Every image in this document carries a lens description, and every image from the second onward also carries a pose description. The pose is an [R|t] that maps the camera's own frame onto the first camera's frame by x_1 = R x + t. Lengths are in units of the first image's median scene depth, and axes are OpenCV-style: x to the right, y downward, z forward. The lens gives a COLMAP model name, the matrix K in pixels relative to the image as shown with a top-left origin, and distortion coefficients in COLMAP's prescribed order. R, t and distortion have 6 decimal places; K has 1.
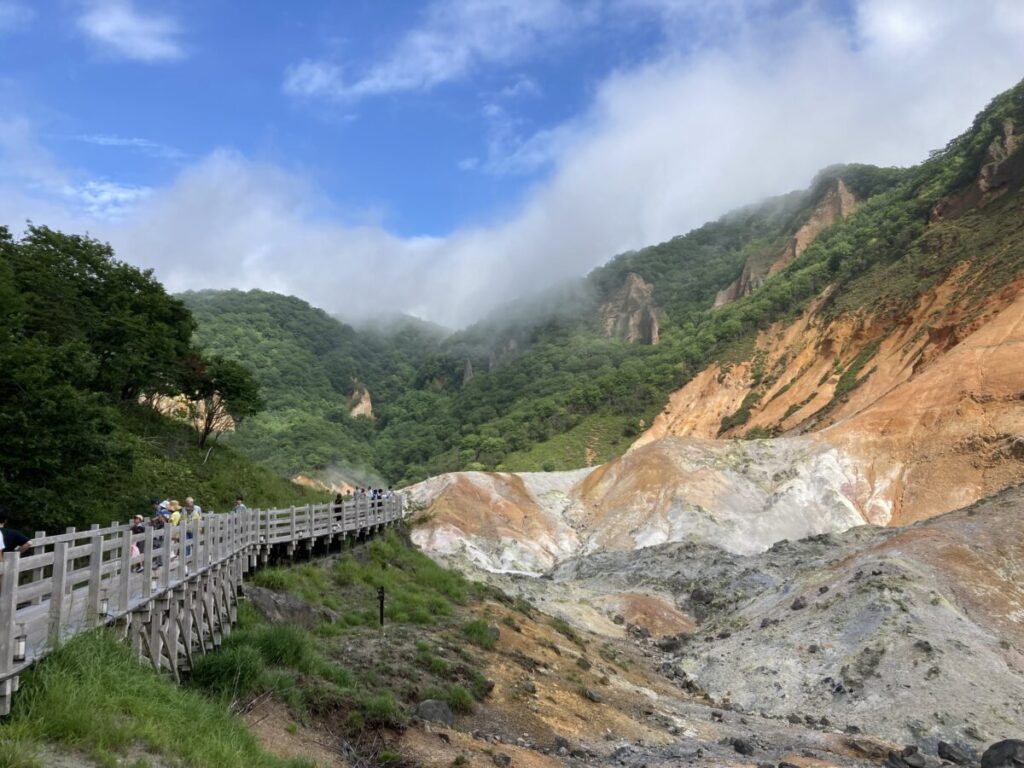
lens RADIAL K [[900.2, 0, 512.0], [0, 900.2, 384.0], [0, 0, 1]] dist [0.096060, -0.005247]
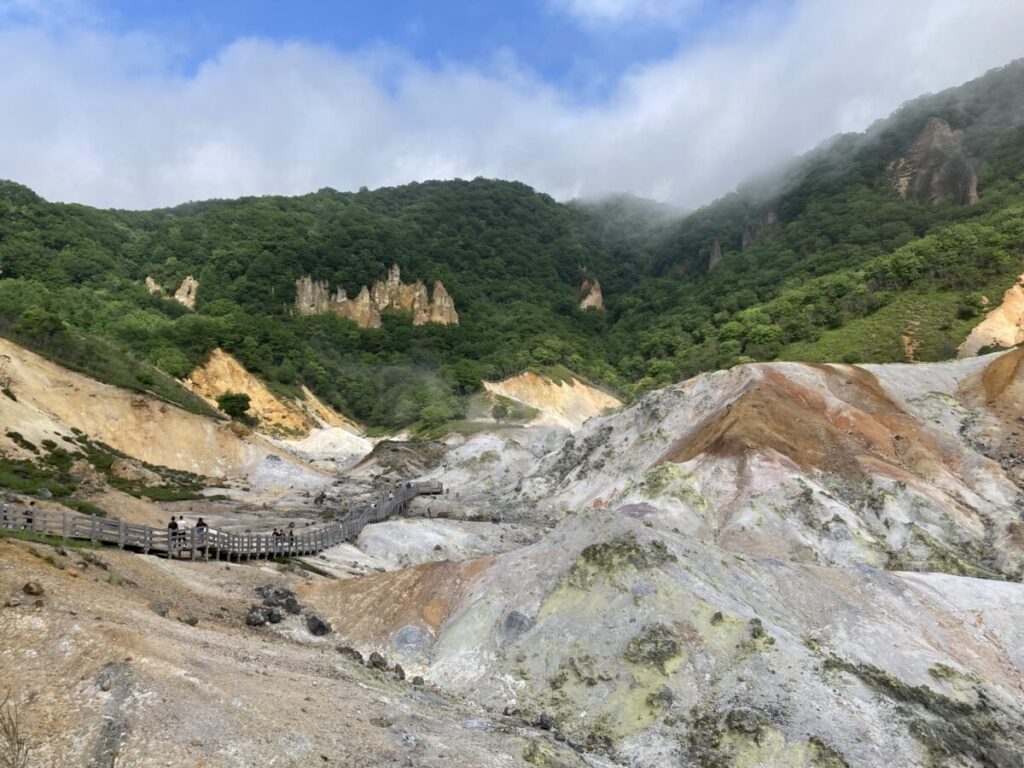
lens RADIAL K [[900.2, 0, 512.0], [0, 900.2, 384.0], [0, 0, 1]] dist [0.096060, -0.005247]
pose [[0.969487, 0.006197, -0.245065, -0.038048], [0.020836, 0.993980, 0.107563, 0.020540], [0.244256, -0.109387, 0.963521, 0.174002]]
